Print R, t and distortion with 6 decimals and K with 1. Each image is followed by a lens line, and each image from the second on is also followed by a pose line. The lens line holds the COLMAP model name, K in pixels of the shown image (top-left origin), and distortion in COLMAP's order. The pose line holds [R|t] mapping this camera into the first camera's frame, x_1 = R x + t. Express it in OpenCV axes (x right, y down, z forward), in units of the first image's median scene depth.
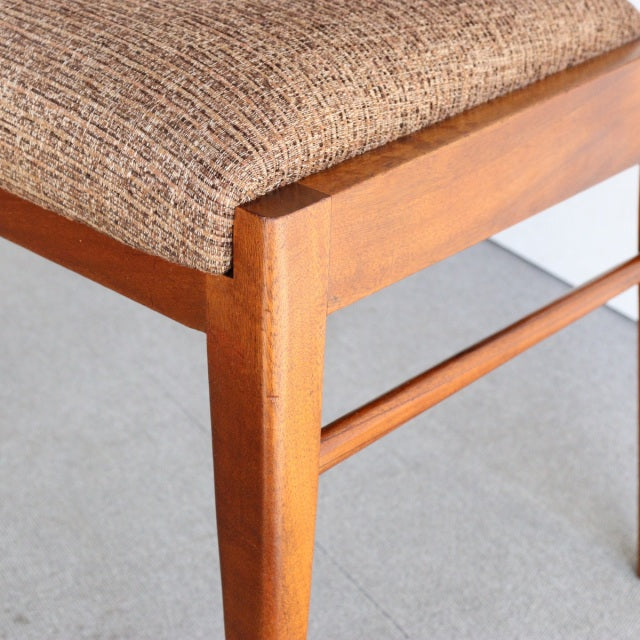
lens RADIAL K [[1342.3, 0, 320.0], [0, 1342.3, 320.0], [0, 0, 1]] dist [-0.029760, 0.397206]
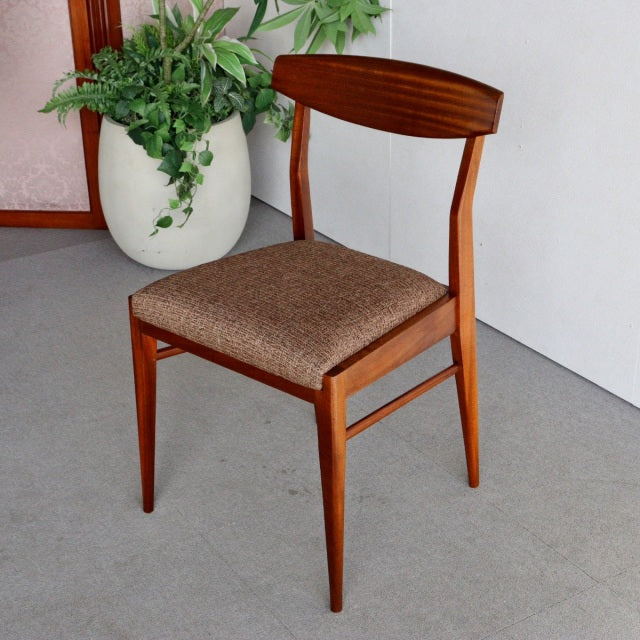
lens RADIAL K [[1342.3, 0, 320.0], [0, 1342.3, 320.0], [0, 0, 1]] dist [-0.029760, 0.397206]
pose [[0.998779, -0.049385, 0.001123, -0.064983], [0.049397, 0.998506, -0.023361, -0.143389], [0.000032, 0.023388, 0.999726, -2.896598]]
